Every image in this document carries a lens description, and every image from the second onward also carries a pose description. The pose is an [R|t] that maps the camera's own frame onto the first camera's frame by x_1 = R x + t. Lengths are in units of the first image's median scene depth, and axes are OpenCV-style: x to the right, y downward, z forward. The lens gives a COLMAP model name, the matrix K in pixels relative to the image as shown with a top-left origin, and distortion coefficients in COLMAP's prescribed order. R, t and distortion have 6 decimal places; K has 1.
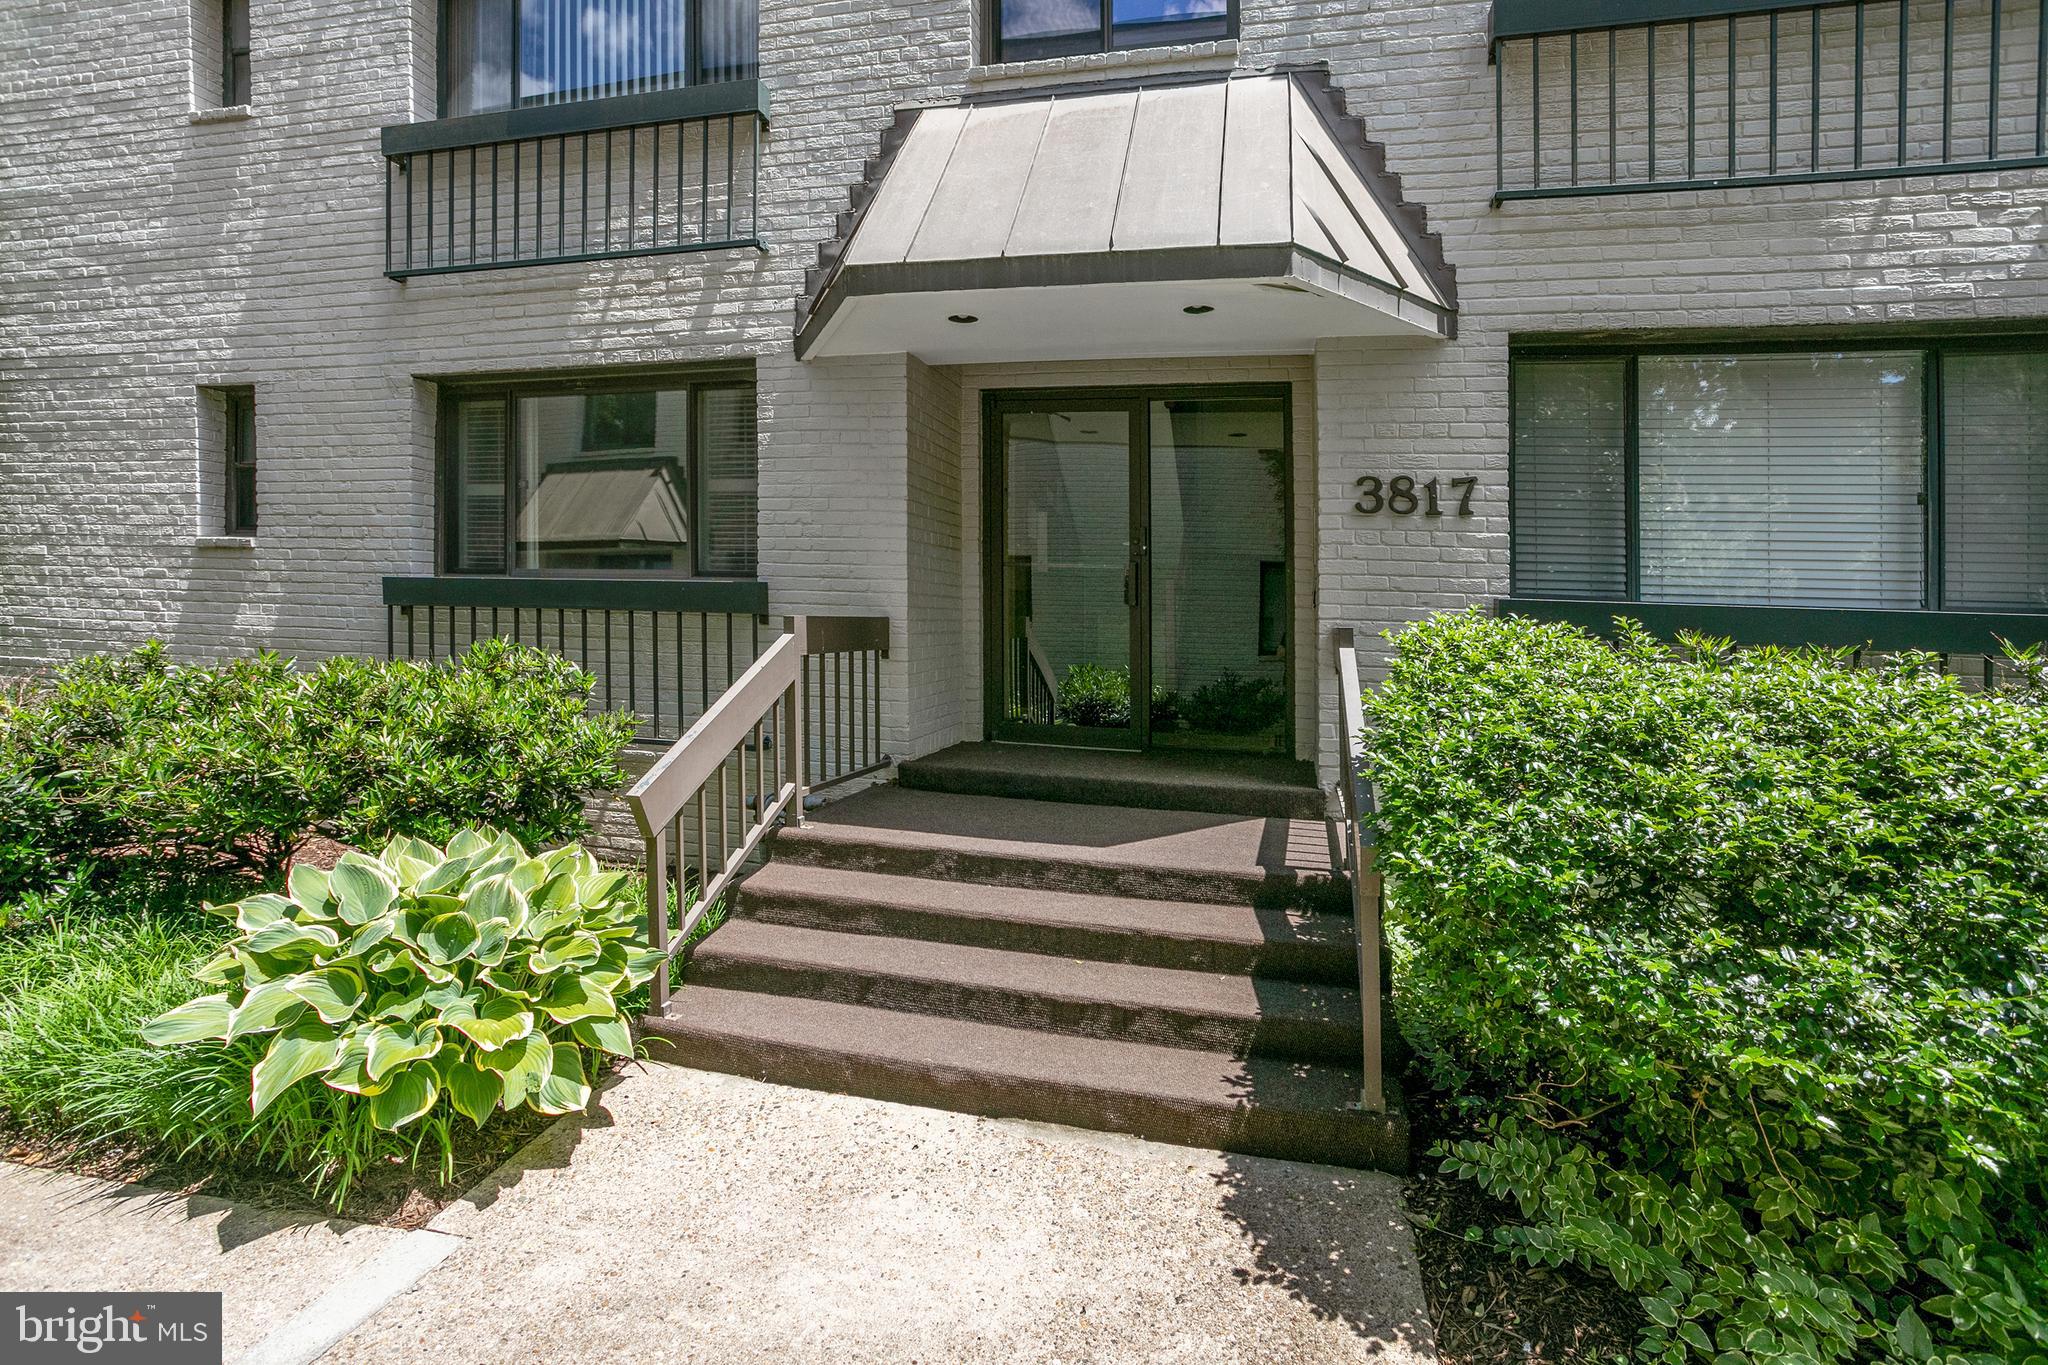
lens RADIAL K [[959.3, 0, 1028.2], [0, 959.3, 632.6], [0, 0, 1]] dist [-0.046628, 0.028226]
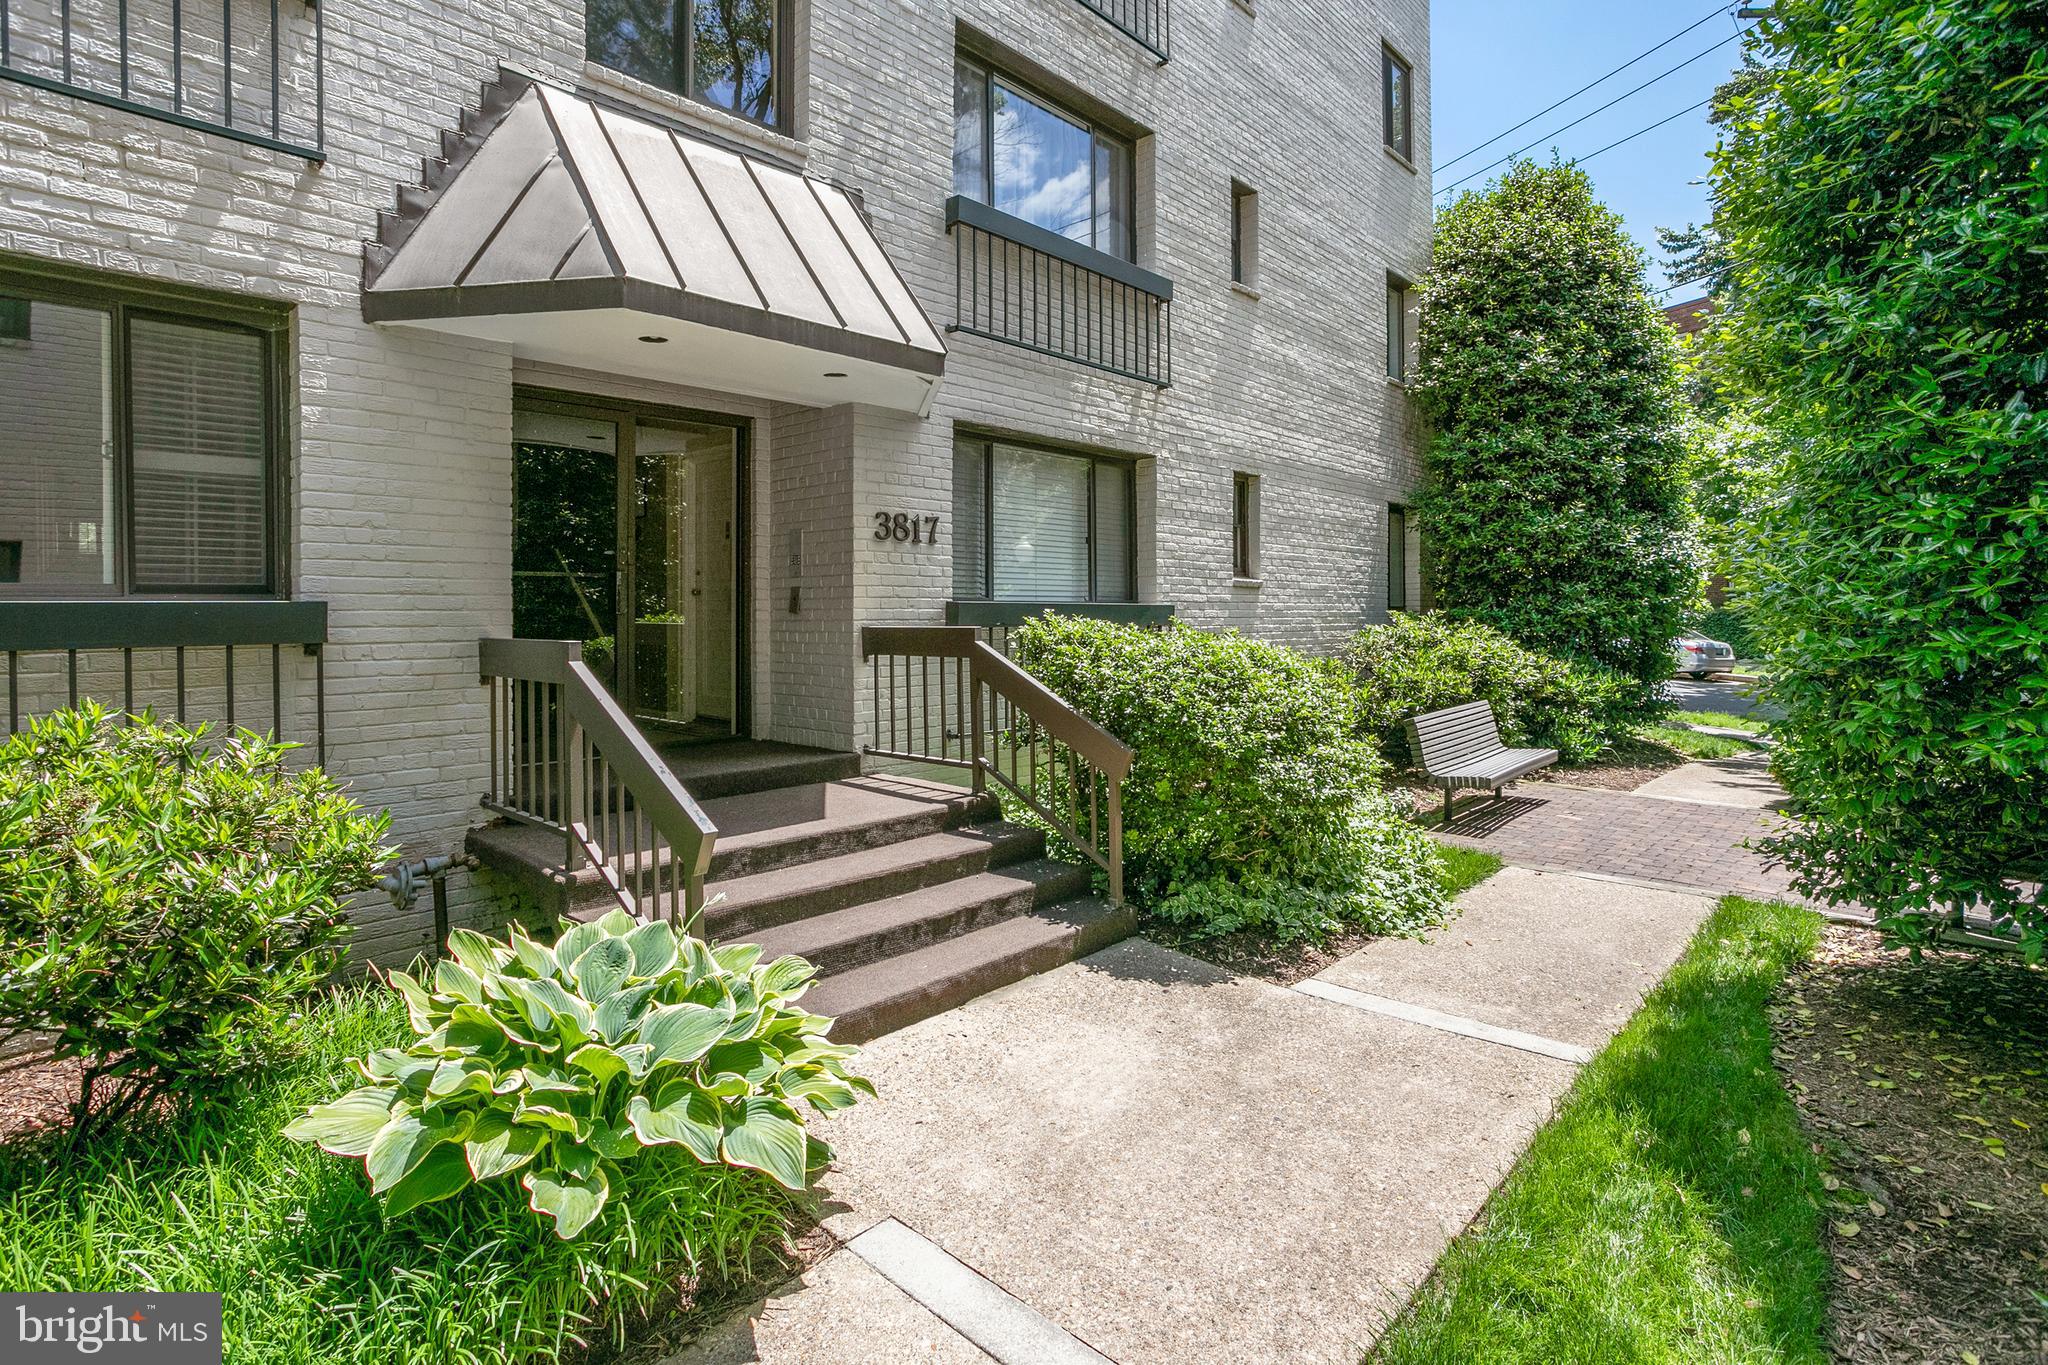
lens RADIAL K [[959.3, 0, 1028.2], [0, 959.3, 632.6], [0, 0, 1]] dist [-0.046628, 0.028226]
pose [[0.521771, -0.050408, 0.851595, -0.682828], [0.041850, 0.998563, 0.033466, -0.031996], [-0.852059, 0.018178, 0.523130, 0.132222]]
